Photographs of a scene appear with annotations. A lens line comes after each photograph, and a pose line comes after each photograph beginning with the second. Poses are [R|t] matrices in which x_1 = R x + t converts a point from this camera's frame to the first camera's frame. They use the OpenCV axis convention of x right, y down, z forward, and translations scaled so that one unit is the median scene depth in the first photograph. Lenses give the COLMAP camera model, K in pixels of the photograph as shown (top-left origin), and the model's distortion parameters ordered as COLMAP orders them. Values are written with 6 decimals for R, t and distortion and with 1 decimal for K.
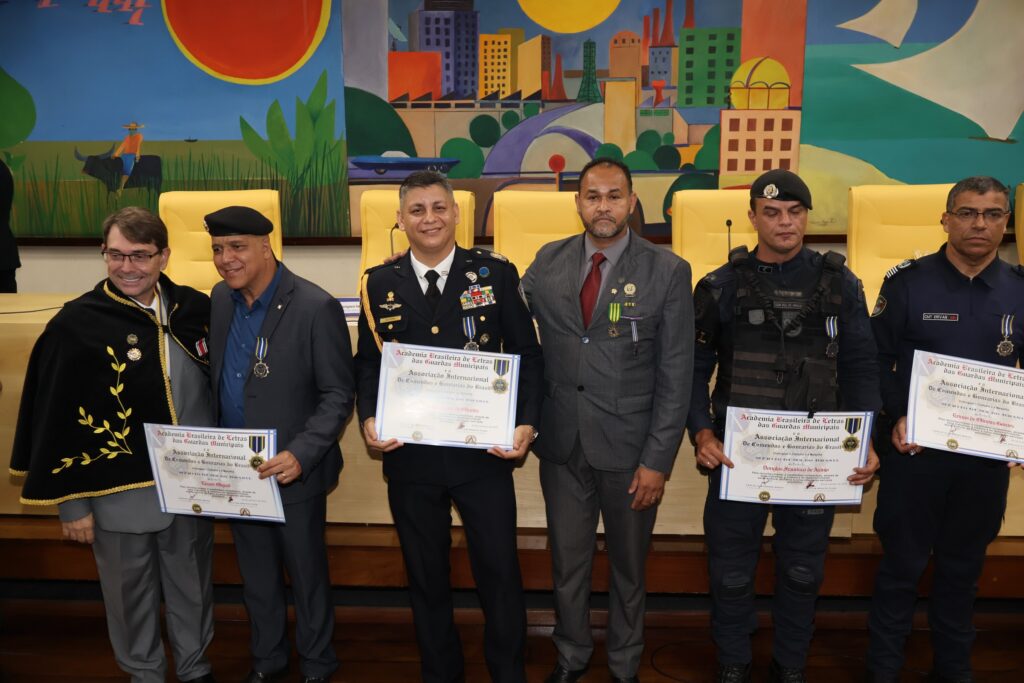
lens RADIAL K [[874.5, 0, 512.0], [0, 874.5, 341.5], [0, 0, 1]] dist [0.003210, 0.006785]
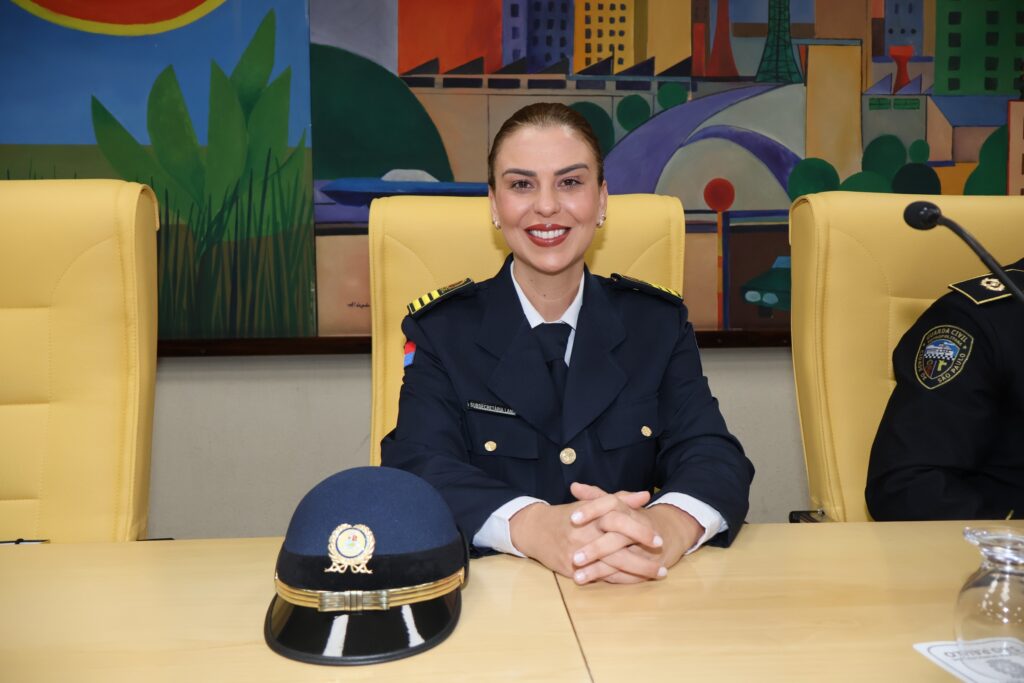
lens RADIAL K [[868.5, 0, 512.0], [0, 868.5, 341.5], [0, 0, 1]] dist [0.003292, -0.003506]
pose [[0.990815, -0.011722, 0.134719, -0.146695], [0.029485, 0.990994, -0.130622, -0.050847], [-0.131974, 0.133394, 0.982237, 0.516232]]
